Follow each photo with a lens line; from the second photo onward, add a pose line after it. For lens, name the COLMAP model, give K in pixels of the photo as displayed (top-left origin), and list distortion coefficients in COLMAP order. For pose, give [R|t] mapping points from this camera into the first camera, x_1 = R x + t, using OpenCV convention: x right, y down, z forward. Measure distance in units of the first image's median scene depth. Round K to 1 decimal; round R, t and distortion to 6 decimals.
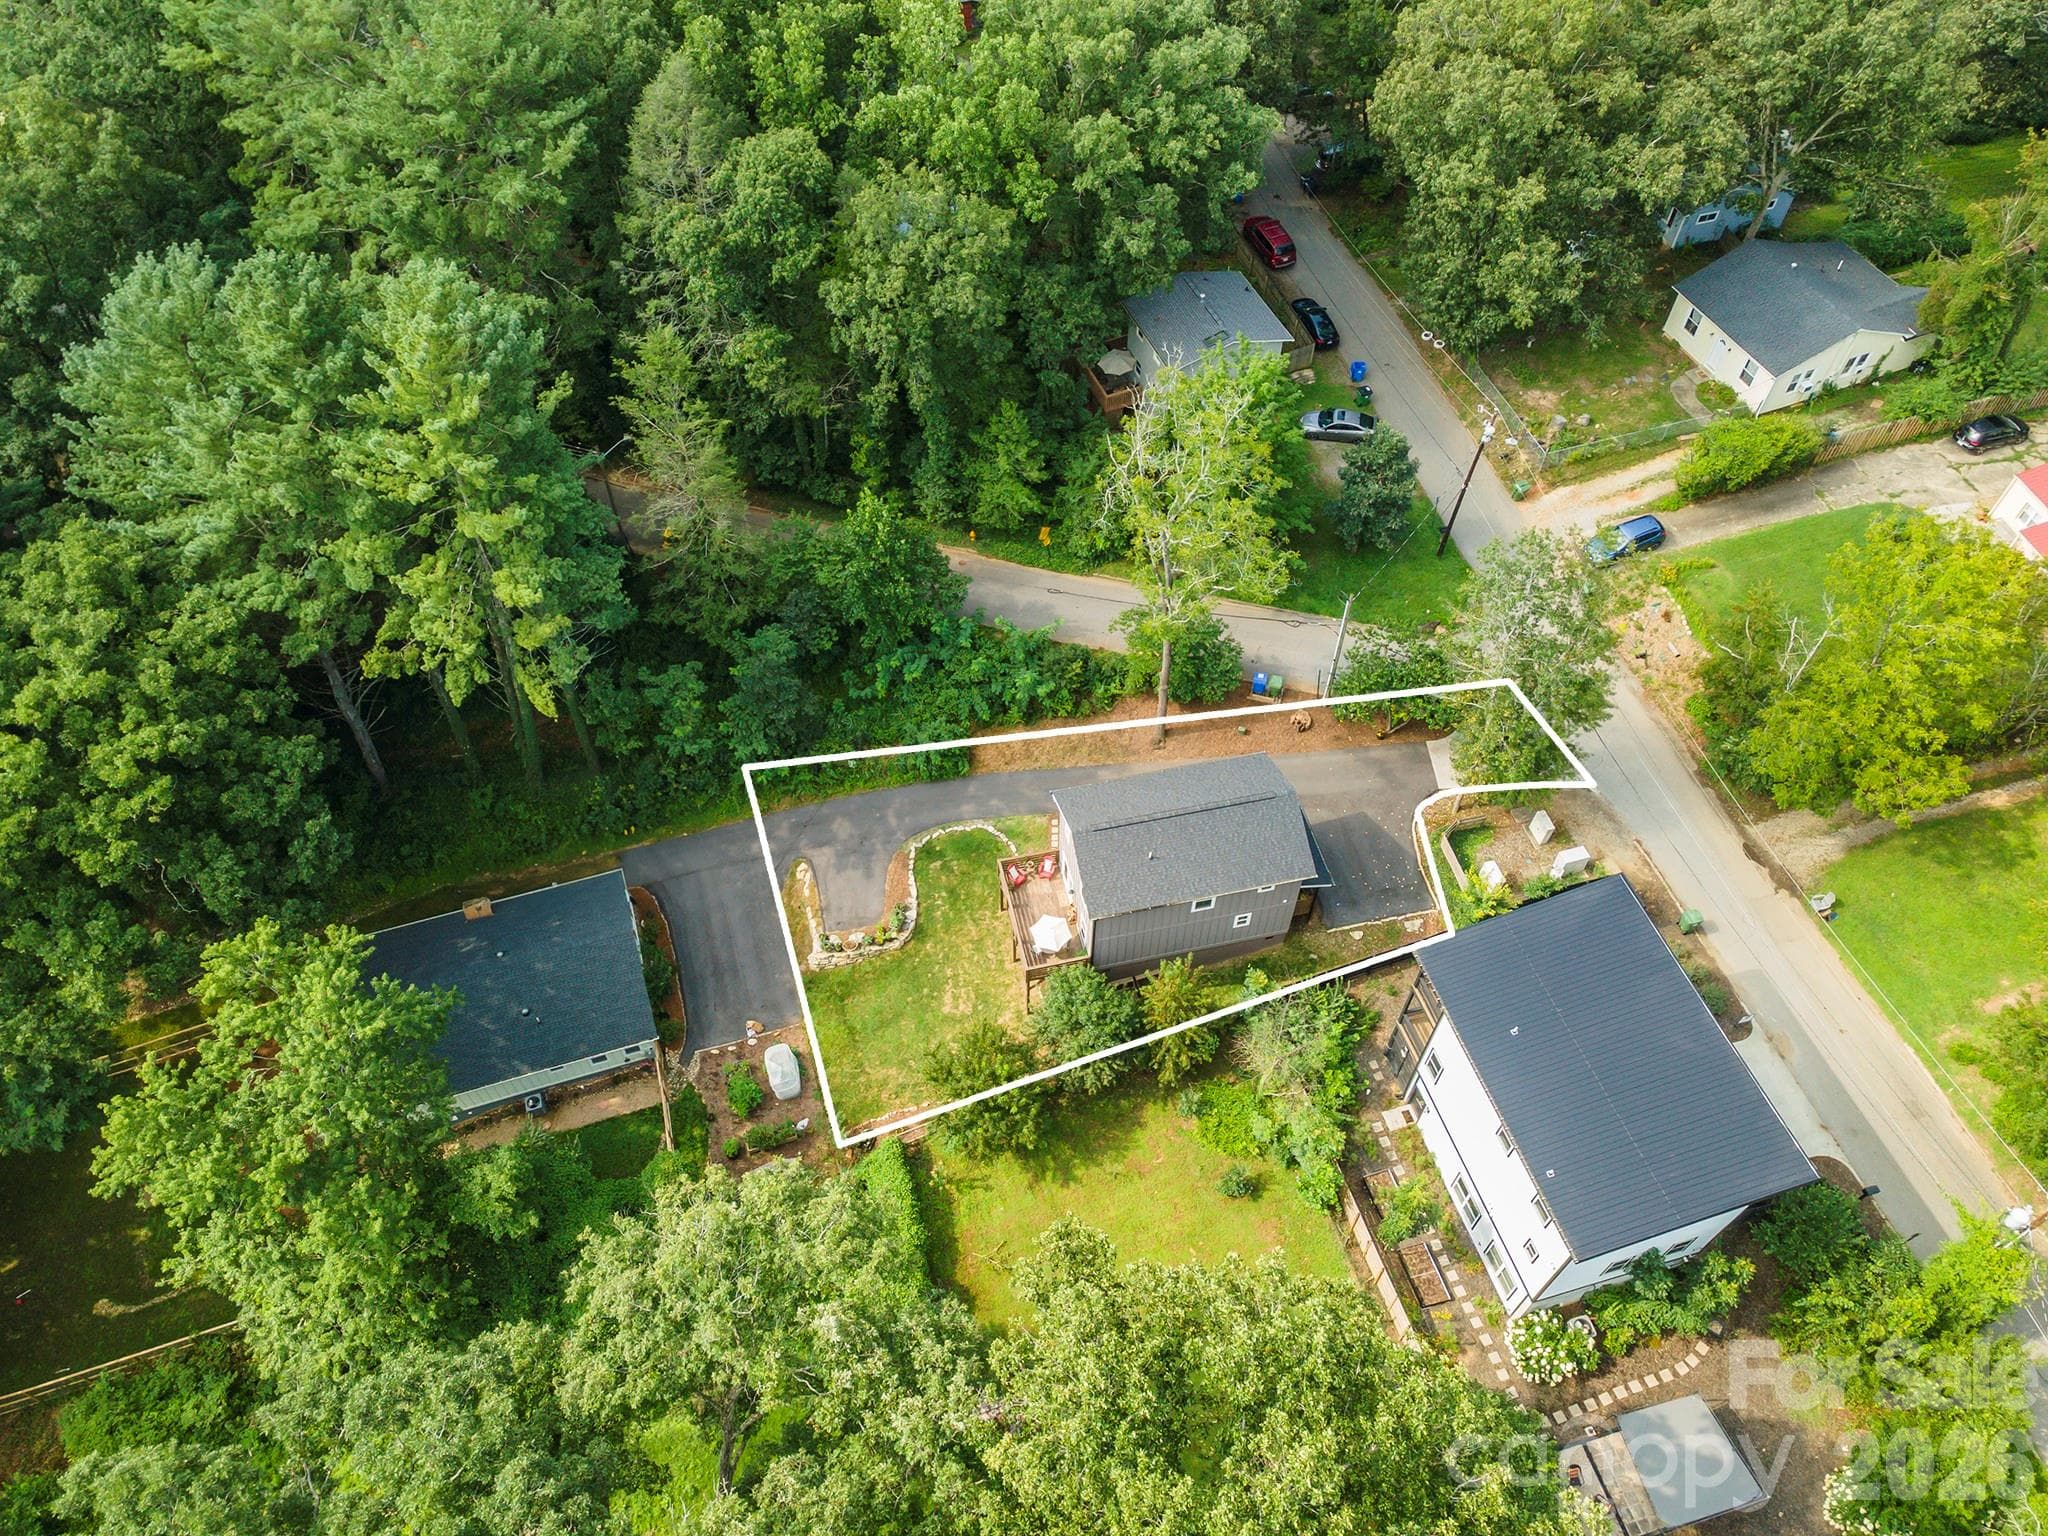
lens RADIAL K [[1479.8, 0, 1026.4], [0, 1479.8, 756.5], [0, 0, 1]] dist [0.044396, -0.012576]
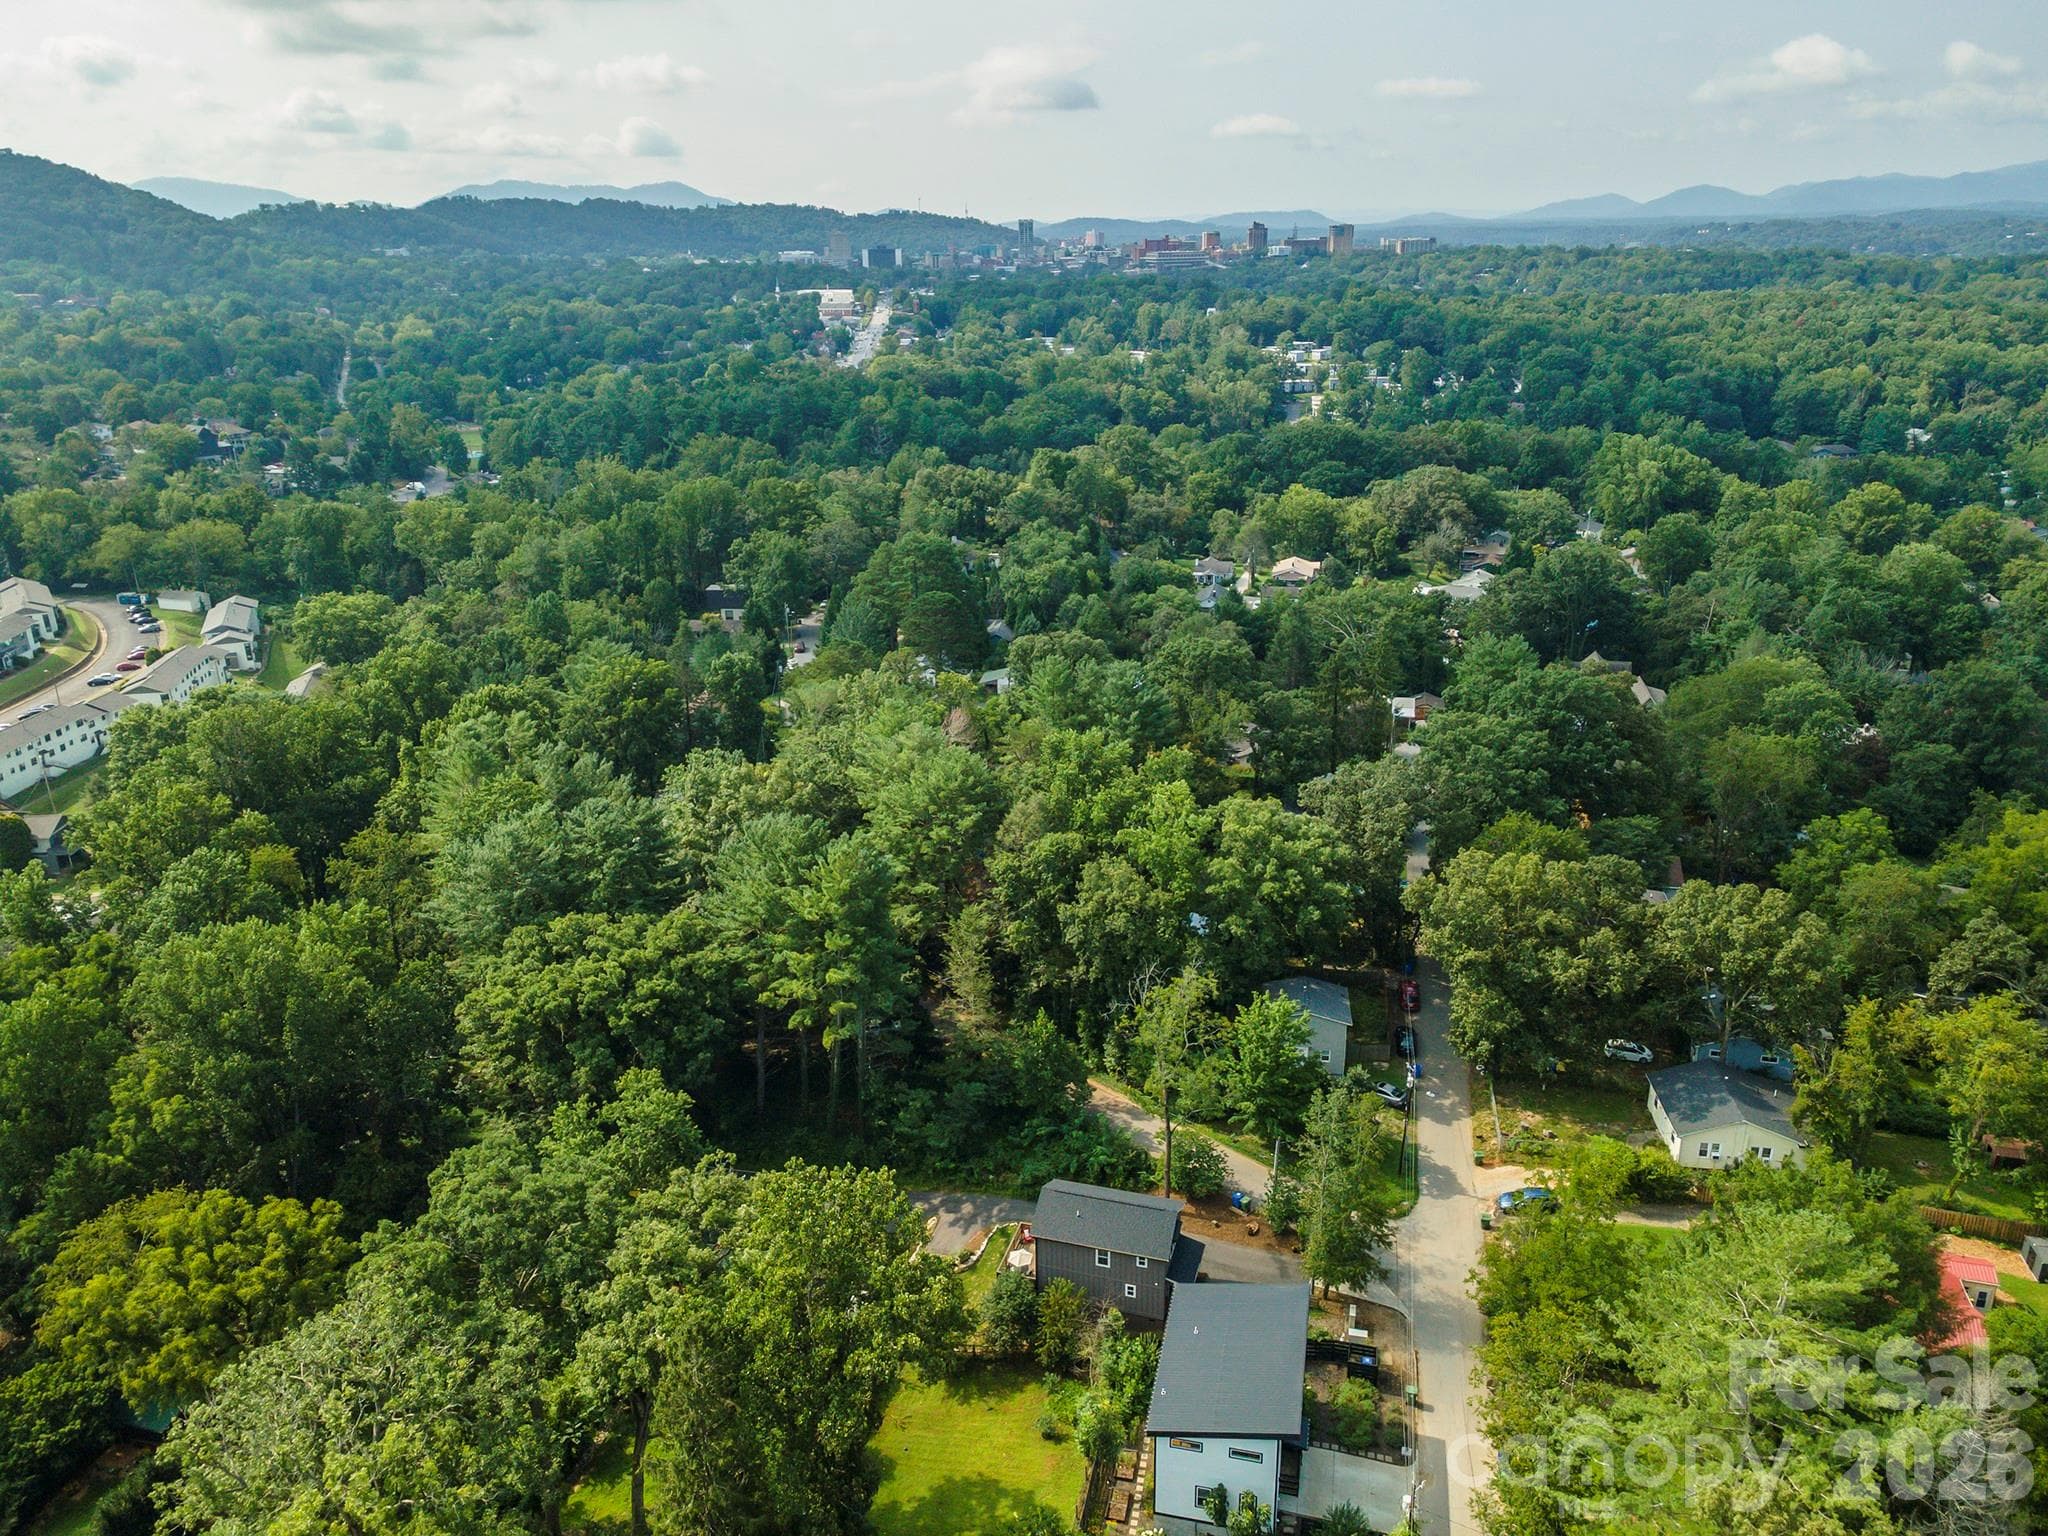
lens RADIAL K [[1479.8, 0, 1020.0], [0, 1479.8, 770.2], [0, 0, 1]] dist [0.044396, -0.012576]
pose [[0.870083, 0.162156, -0.465469, 0.665187], [-0.386700, 0.810136, -0.440616, 0.389513], [0.305645, 0.563369, 0.767591, -0.547487]]
